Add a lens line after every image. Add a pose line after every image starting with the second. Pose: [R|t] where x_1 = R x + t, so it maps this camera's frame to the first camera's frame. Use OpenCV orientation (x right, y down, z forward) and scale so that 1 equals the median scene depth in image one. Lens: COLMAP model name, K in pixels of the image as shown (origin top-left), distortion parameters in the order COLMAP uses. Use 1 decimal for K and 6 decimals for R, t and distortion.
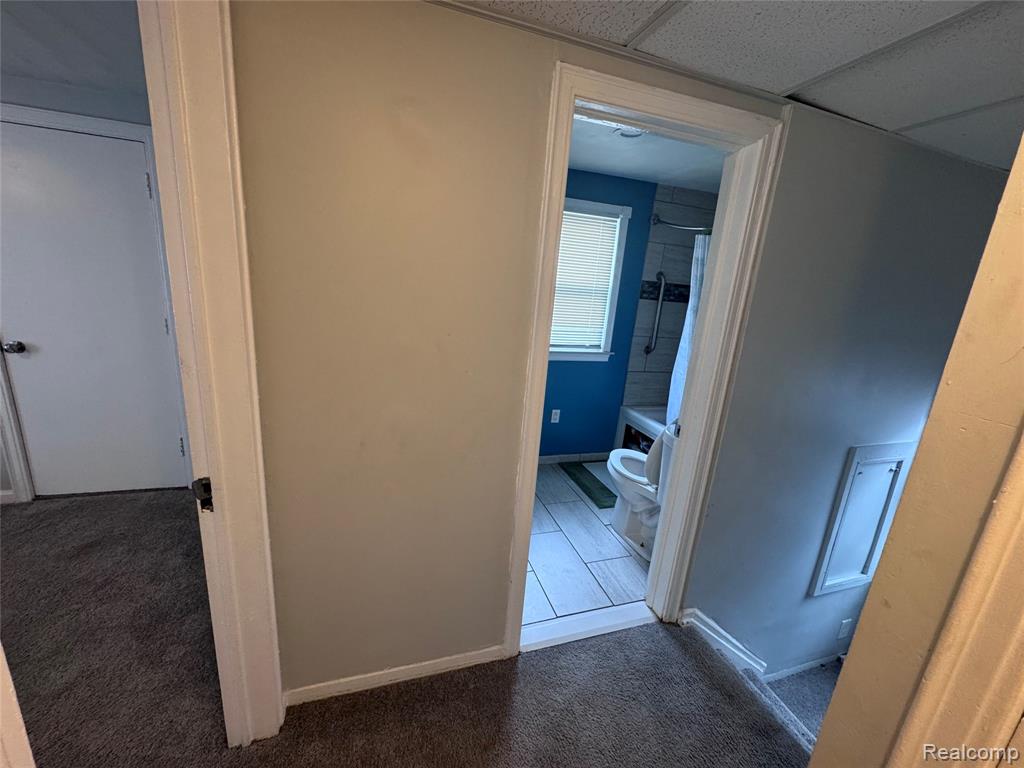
lens RADIAL K [[409.7, 0, 511.4], [0, 409.7, 383.5], [0, 0, 1]] dist [-0.002218, 0.000368]
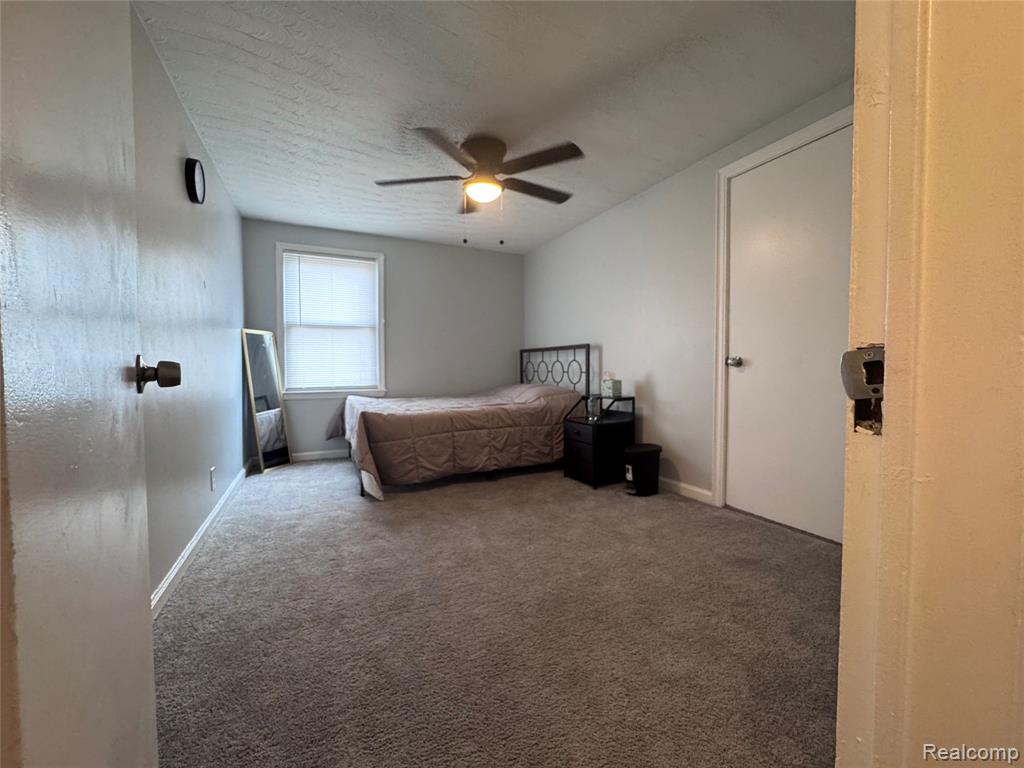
lens RADIAL K [[409.7, 0, 511.4], [0, 409.7, 382.3], [0, 0, 1]] dist [-0.002218, 0.000368]
pose [[0.126989, -0.047973, -0.990743, -0.184717], [-0.237770, 0.968236, -0.077360, 0.201041], [0.962984, 0.245393, 0.111549, 0.297778]]
